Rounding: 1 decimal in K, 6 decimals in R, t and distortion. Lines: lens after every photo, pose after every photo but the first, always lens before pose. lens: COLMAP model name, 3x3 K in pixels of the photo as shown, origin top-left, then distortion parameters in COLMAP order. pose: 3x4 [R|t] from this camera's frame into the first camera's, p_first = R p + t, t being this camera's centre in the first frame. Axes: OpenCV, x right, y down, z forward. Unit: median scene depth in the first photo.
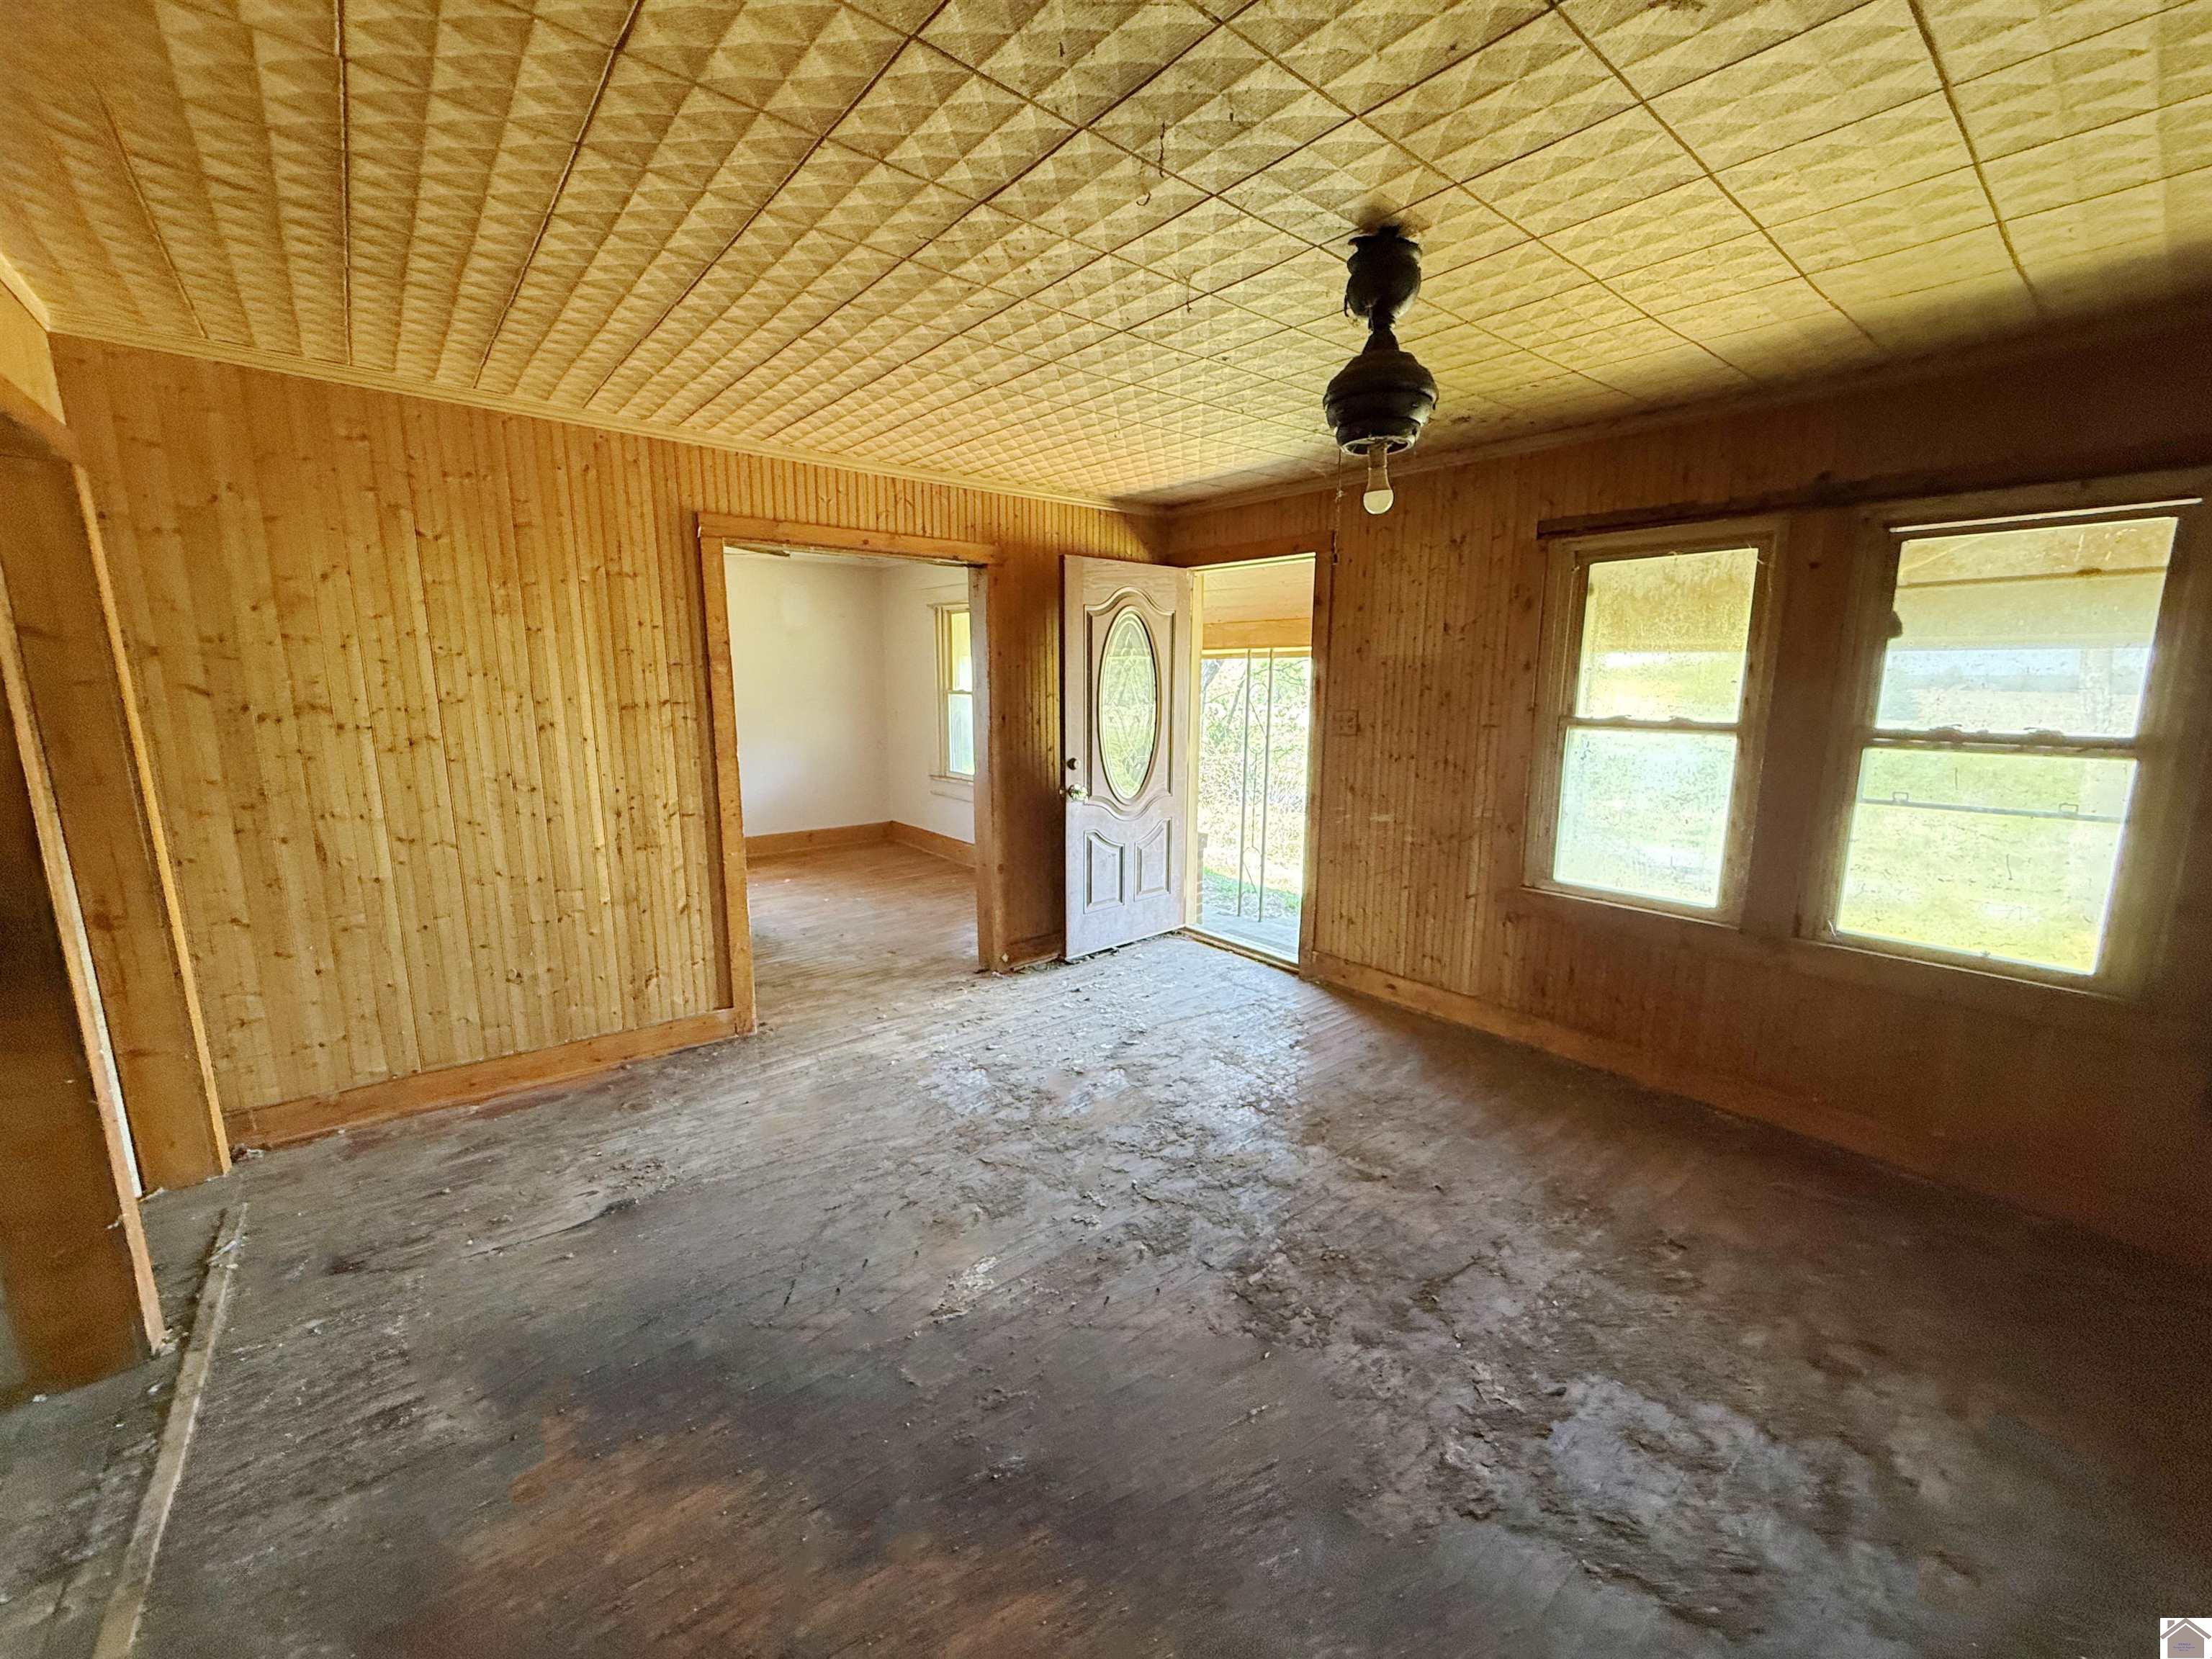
lens RADIAL K [[887.7, 0, 1179.8], [0, 887.7, 834.4], [0, 0, 1]] dist [0.002403, -0.000016]
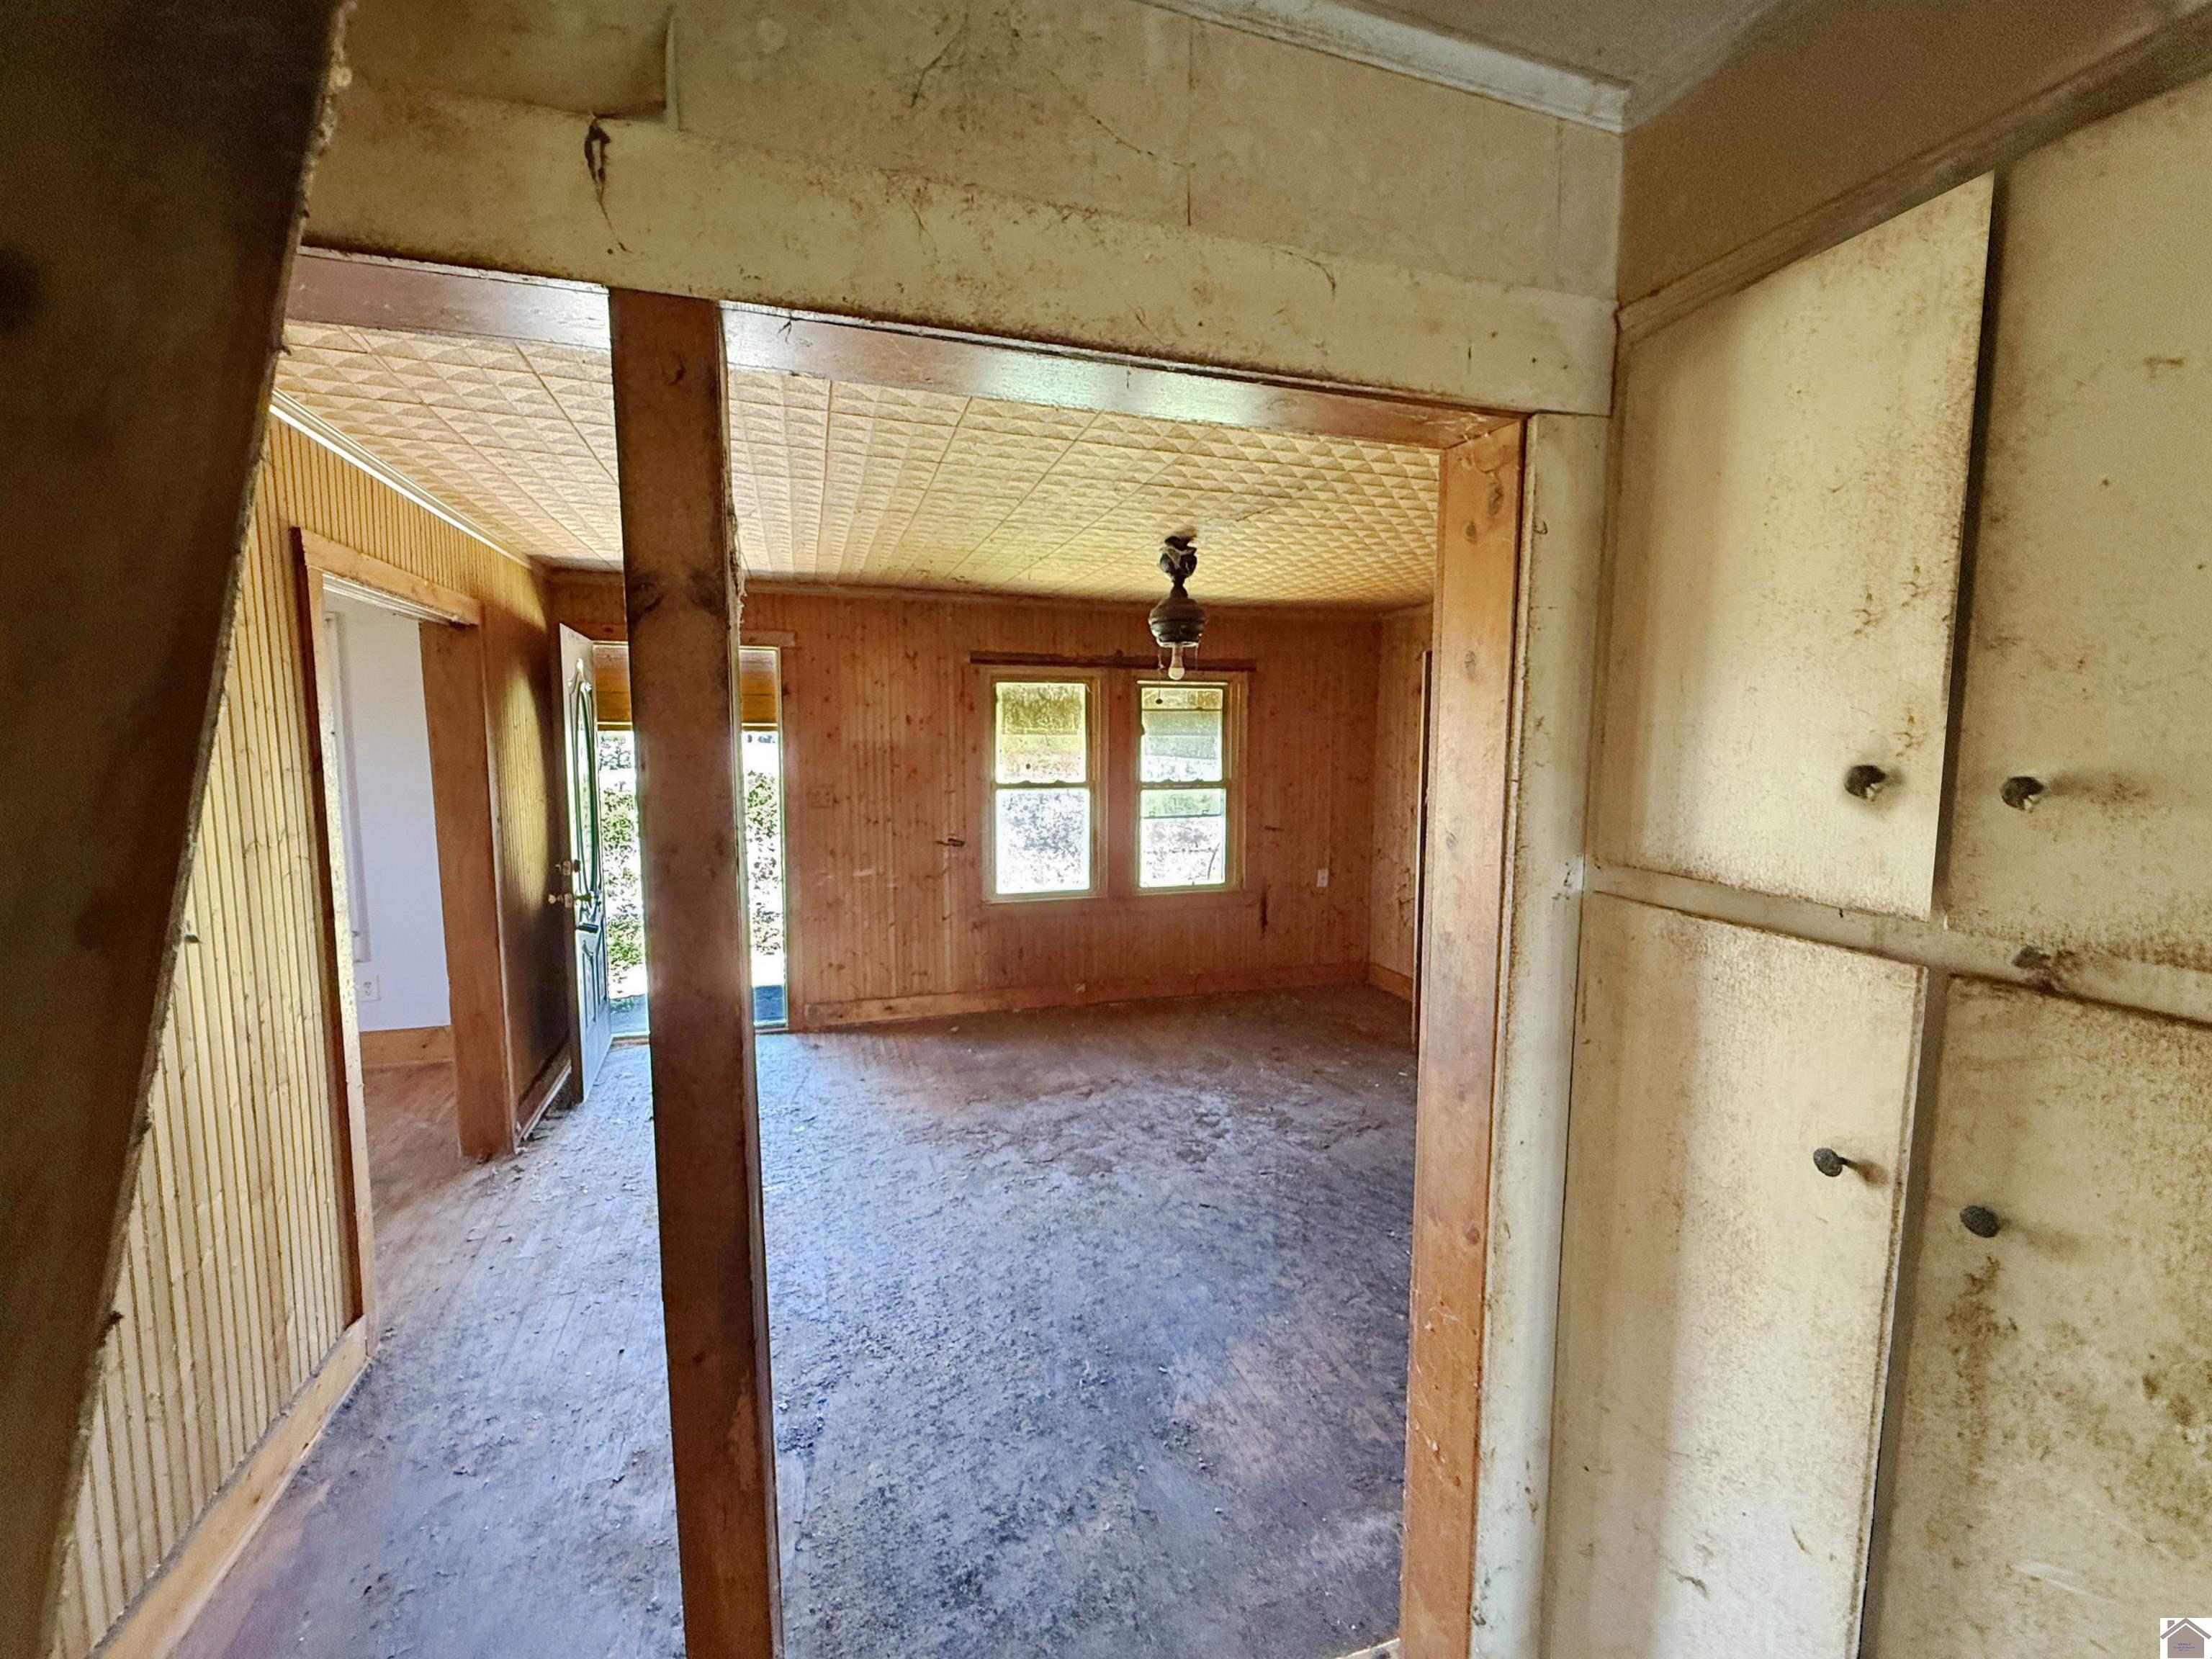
lens RADIAL K [[887.7, 0, 1098.2], [0, 887.7, 832.9], [0, 0, 1]] dist [0.002403, -0.000016]
pose [[0.394304, -0.102581, 0.913237, -0.968090], [0.157128, 0.986642, 0.042984, -0.096469], [-0.905447, 0.126546, 0.405155, 0.280643]]
